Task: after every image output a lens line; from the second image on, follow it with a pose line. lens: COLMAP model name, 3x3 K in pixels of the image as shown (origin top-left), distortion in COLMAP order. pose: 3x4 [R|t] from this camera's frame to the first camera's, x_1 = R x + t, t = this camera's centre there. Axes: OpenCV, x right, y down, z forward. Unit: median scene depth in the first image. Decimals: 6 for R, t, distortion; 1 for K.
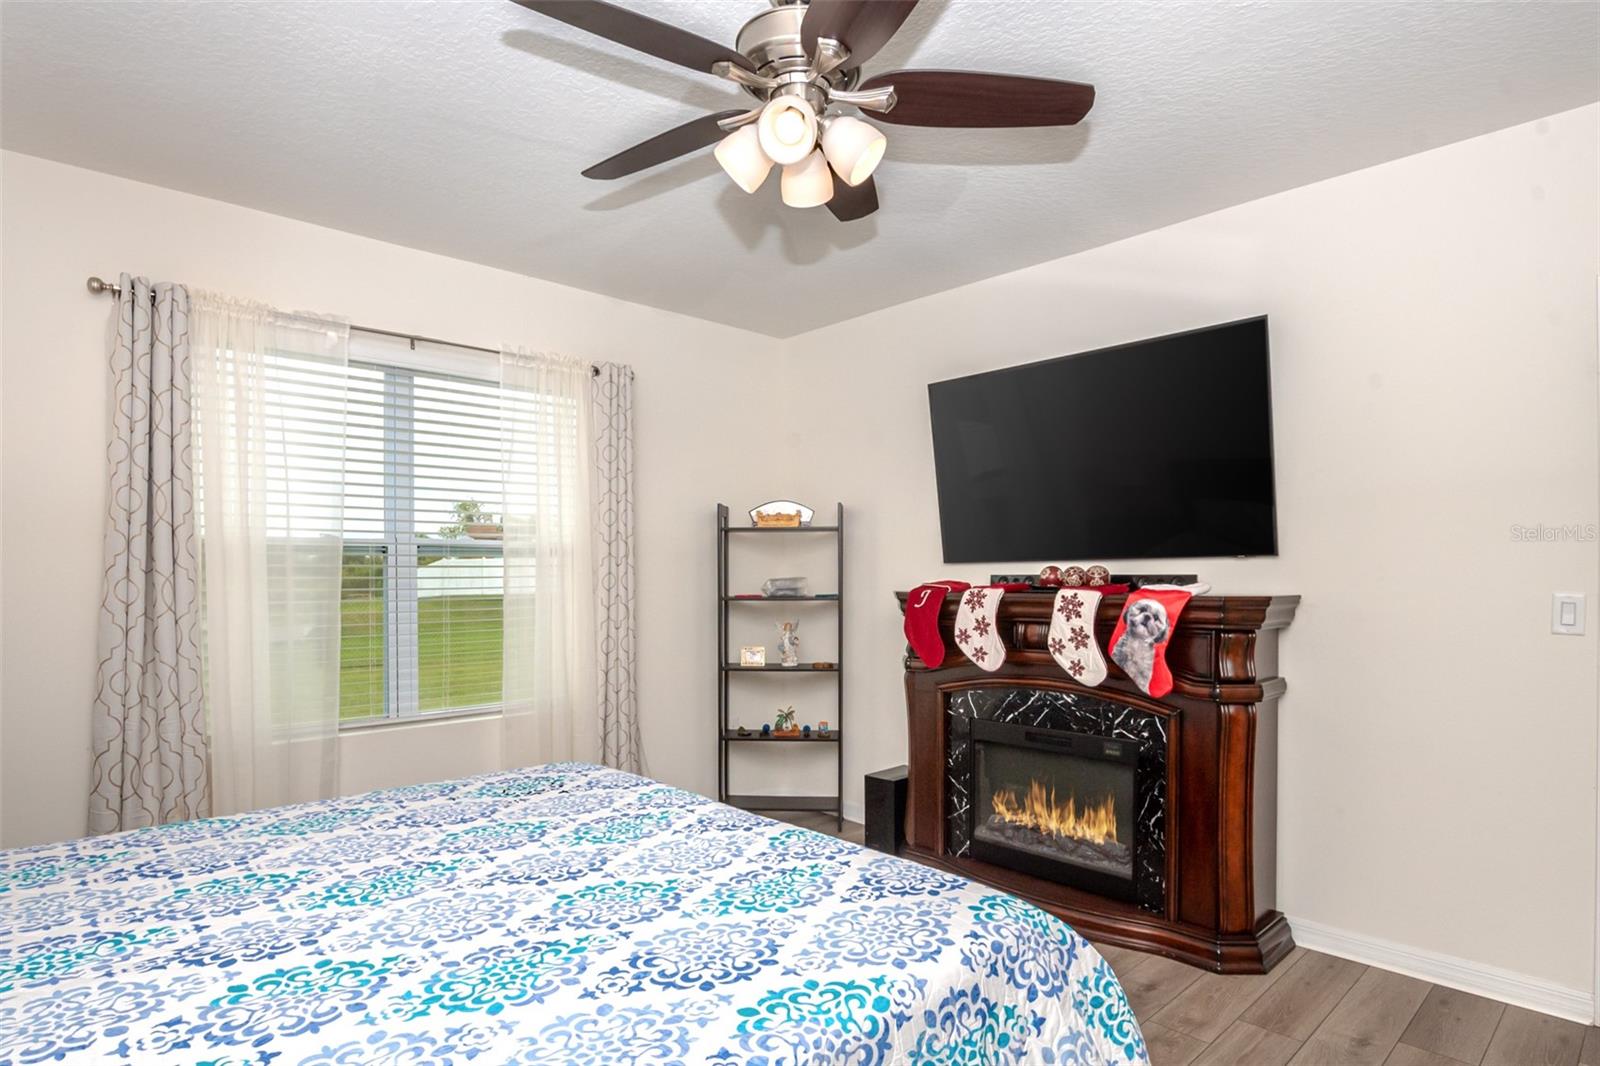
lens RADIAL K [[857.3, 0, 792.7], [0, 857.3, 576.6], [0, 0, 1]] dist [-0.004544, 0.000174]
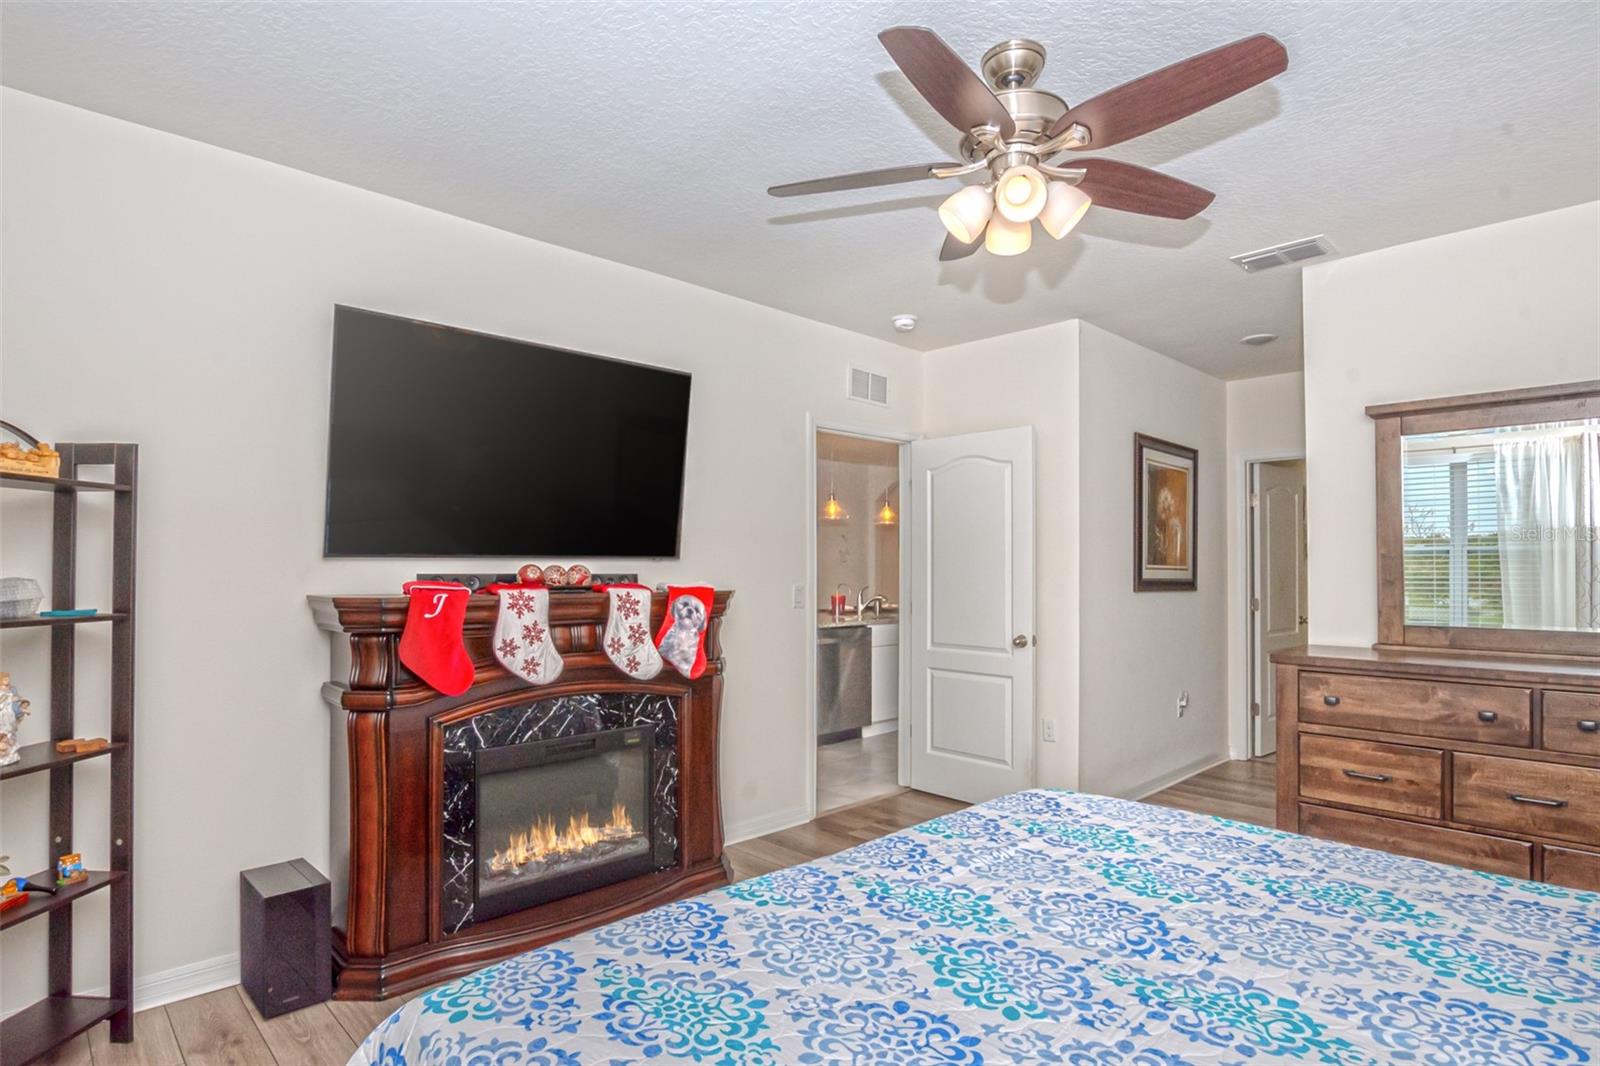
lens RADIAL K [[857.3, 0, 792.7], [0, 857.3, 576.6], [0, 0, 1]] dist [-0.004544, 0.000174]
pose [[-0.011548, 0.005191, 0.999920, -0.698954], [0.007725, 0.999957, -0.005102, 0.007670], [-0.999903, 0.007665, -0.011587, 0.812419]]
